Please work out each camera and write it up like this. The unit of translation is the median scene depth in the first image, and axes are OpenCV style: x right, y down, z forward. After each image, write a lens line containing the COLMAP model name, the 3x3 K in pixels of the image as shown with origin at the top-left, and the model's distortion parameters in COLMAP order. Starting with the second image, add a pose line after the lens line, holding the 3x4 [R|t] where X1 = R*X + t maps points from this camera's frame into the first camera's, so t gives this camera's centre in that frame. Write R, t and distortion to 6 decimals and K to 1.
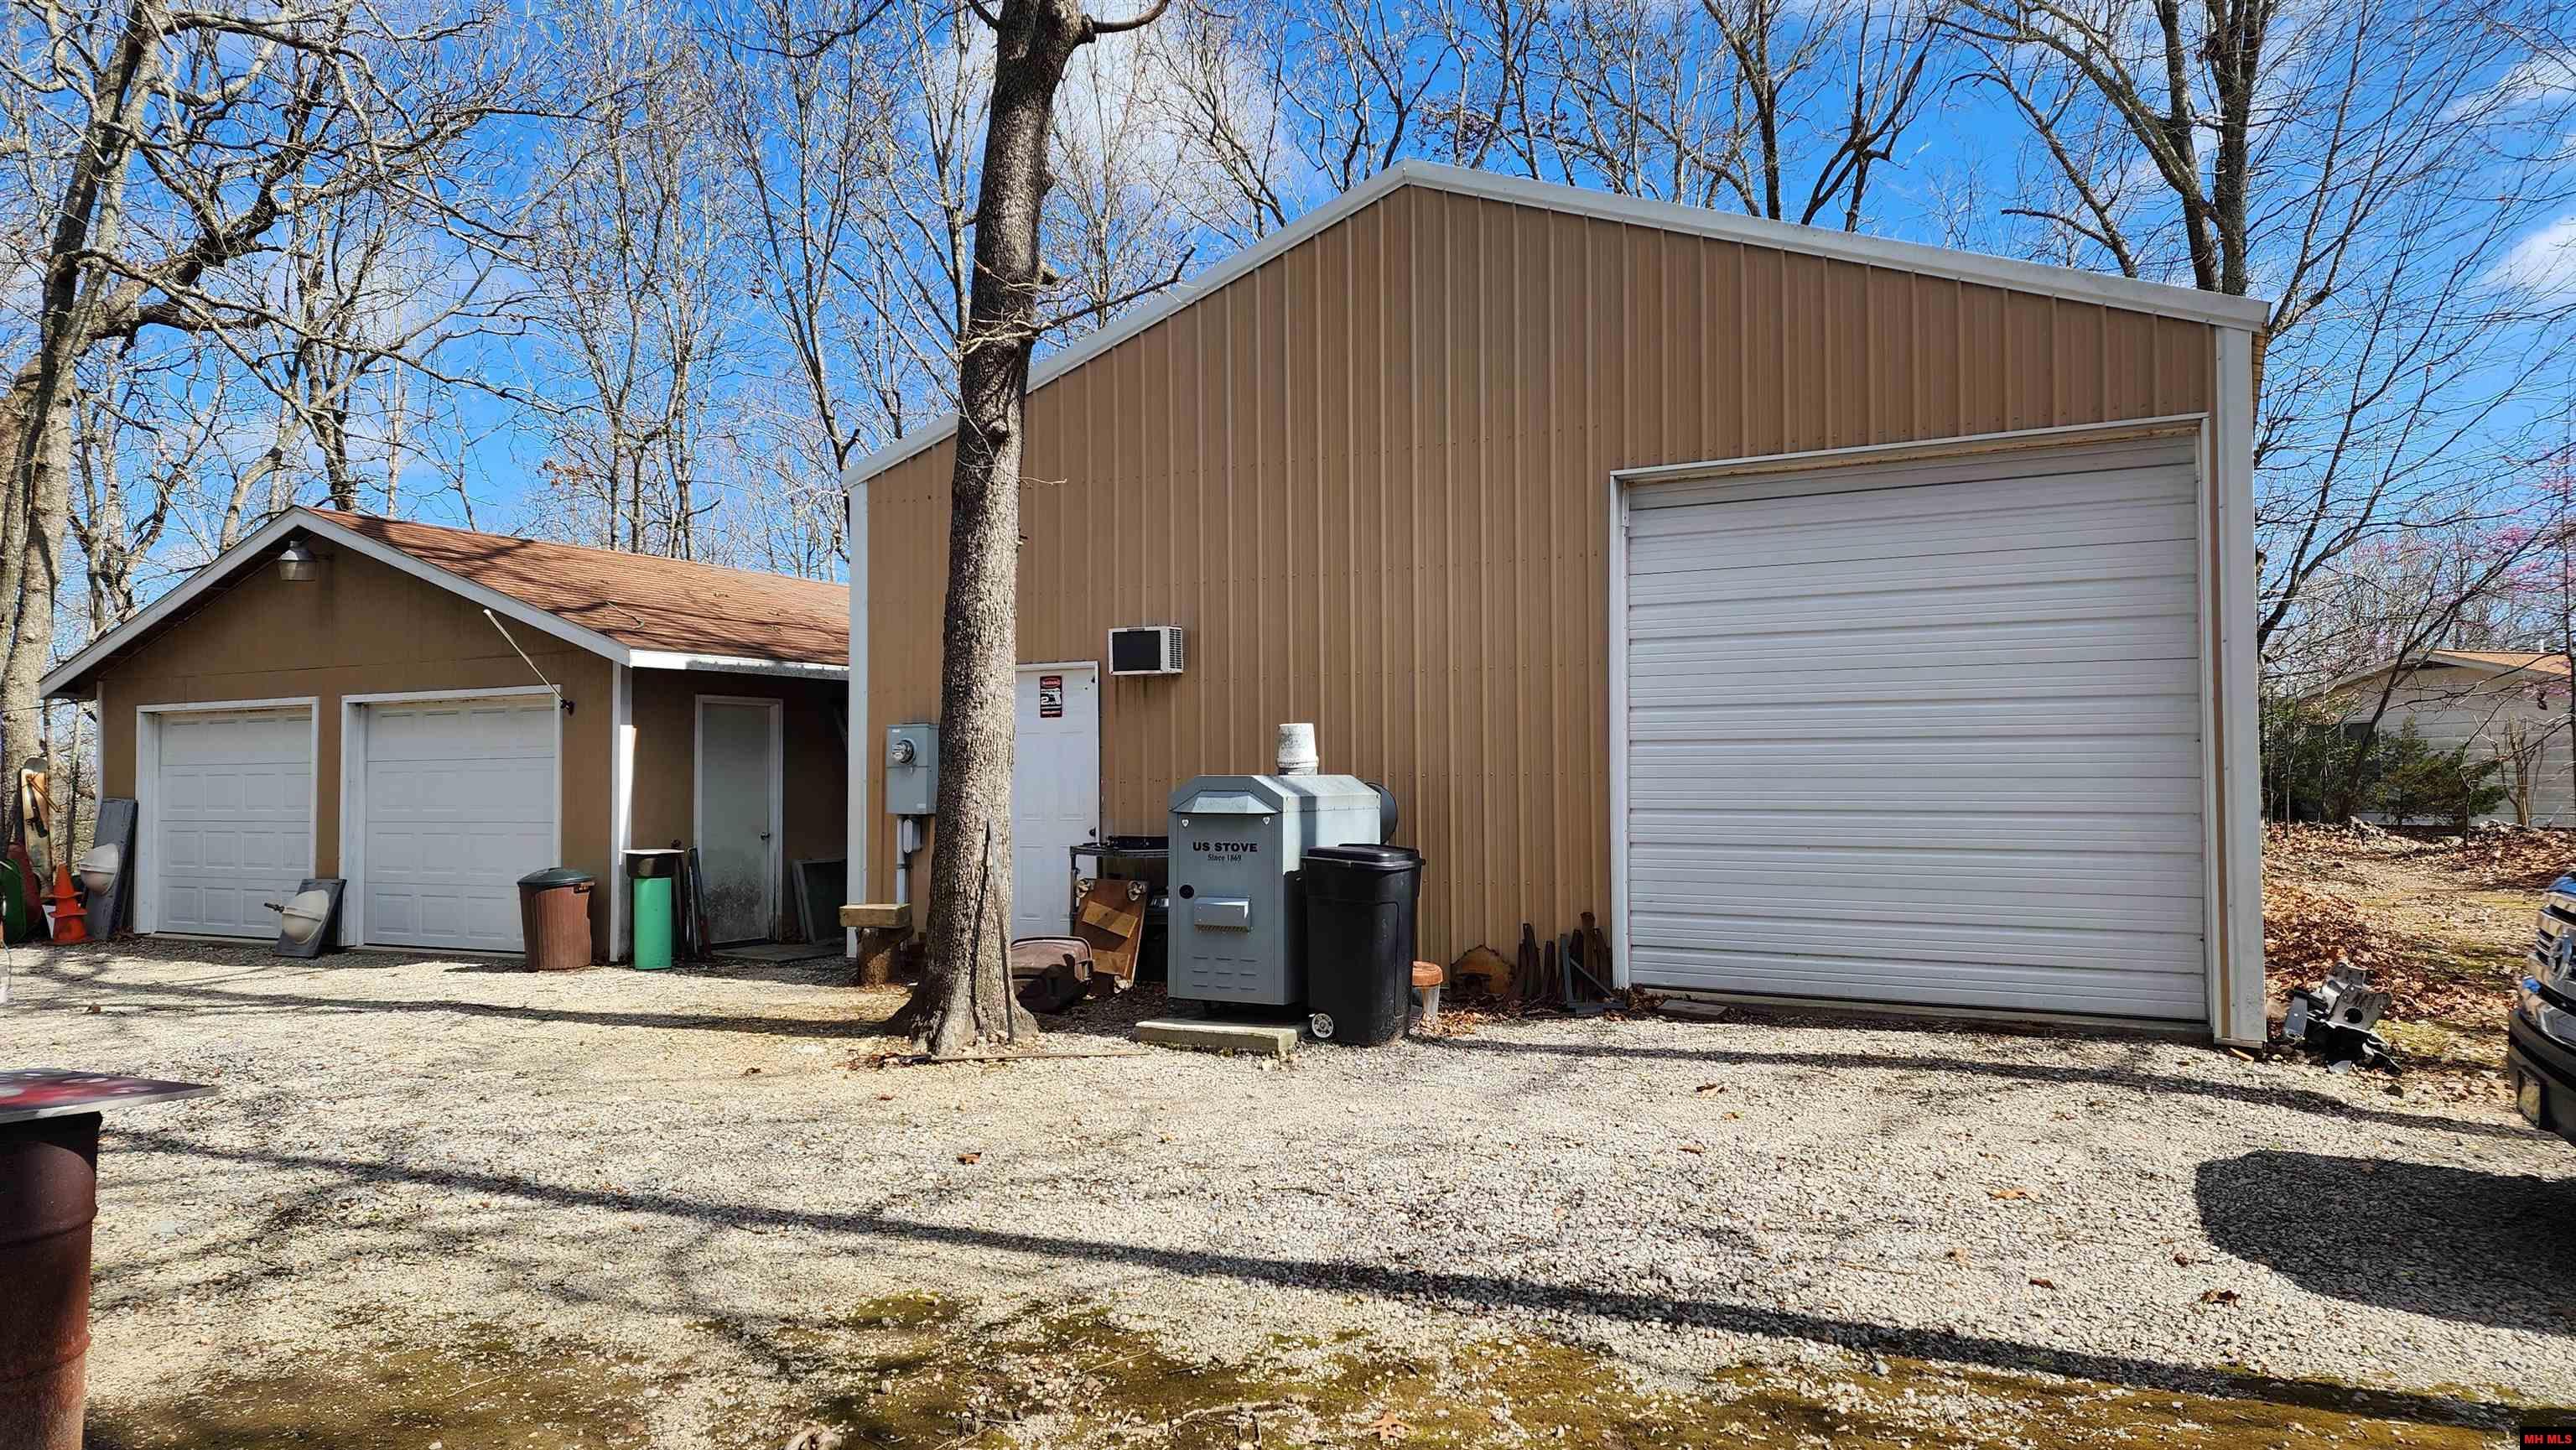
lens RADIAL K [[1728.2, 0, 1288.0], [0, 1728.2, 725.0], [0, 0, 1]] dist [0.093198, -0.073714]
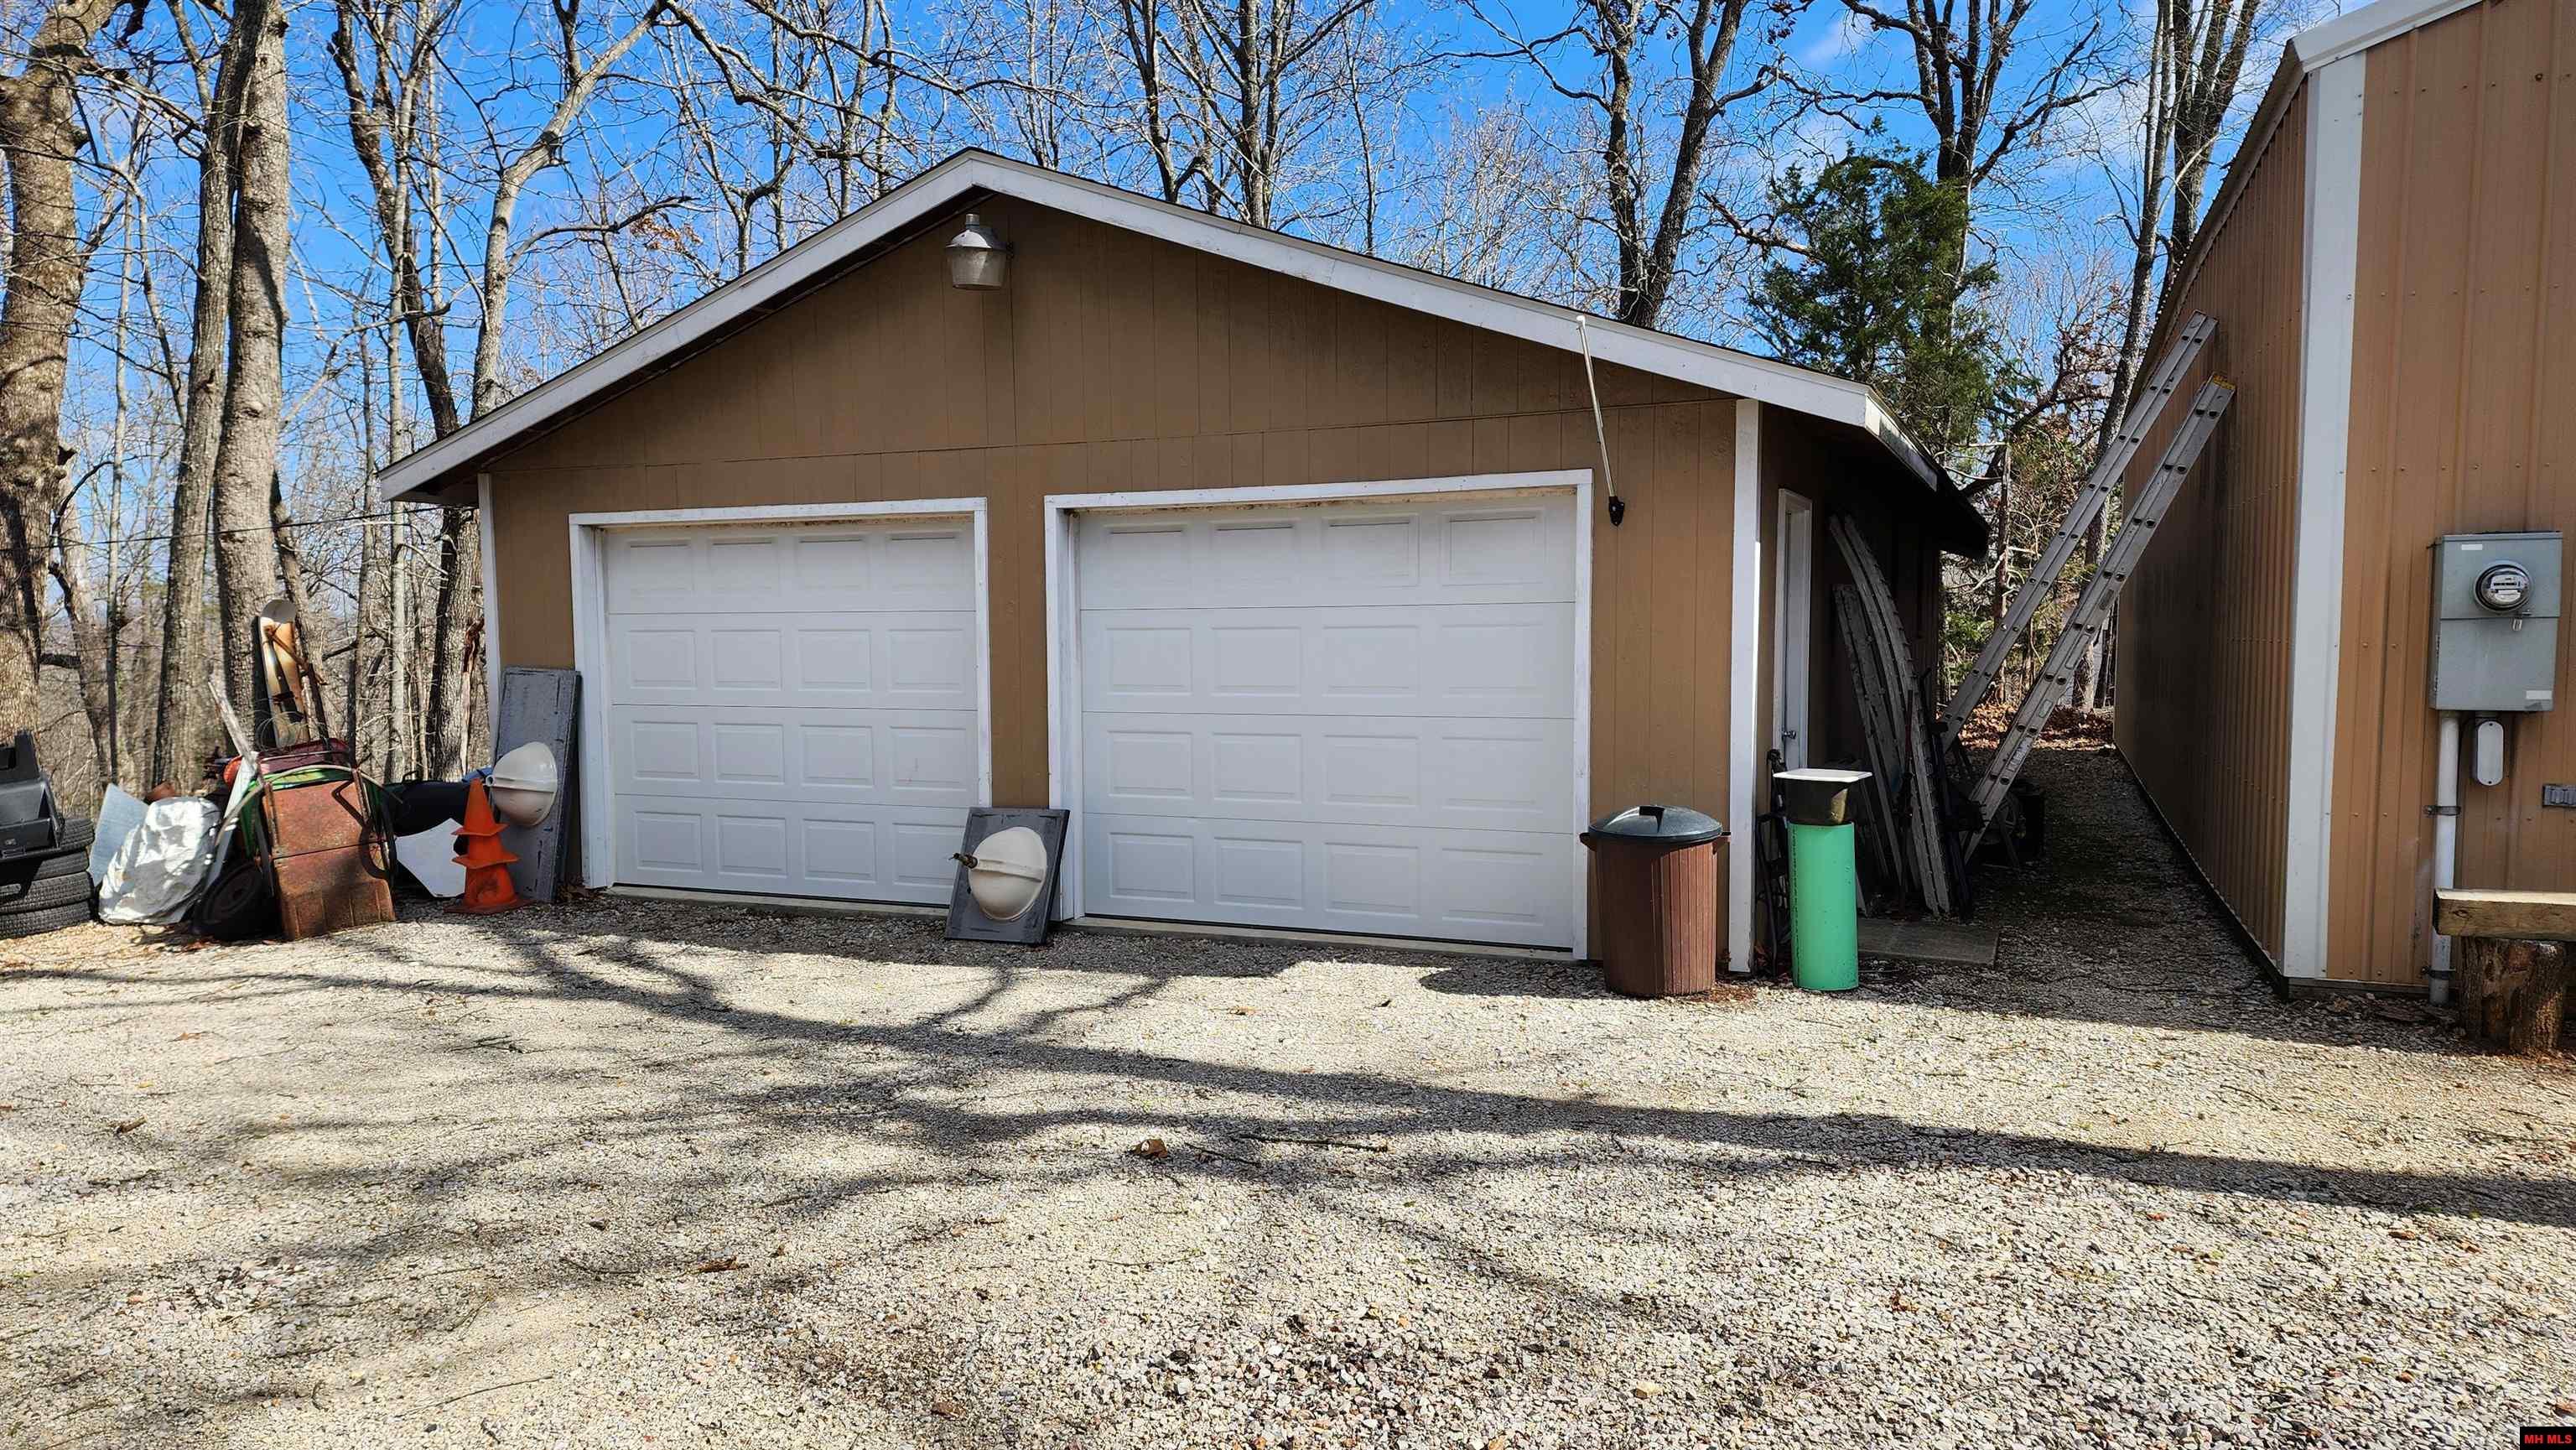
lens RADIAL K [[1728.2, 0, 1288.0], [0, 1728.2, 725.0], [0, 0, 1]] dist [0.093198, -0.073714]
pose [[0.995327, -0.009790, 0.096069, -0.466407], [0.000695, 0.995548, 0.094250, 0.004309], [-0.096564, -0.093743, 0.990903, 0.380997]]
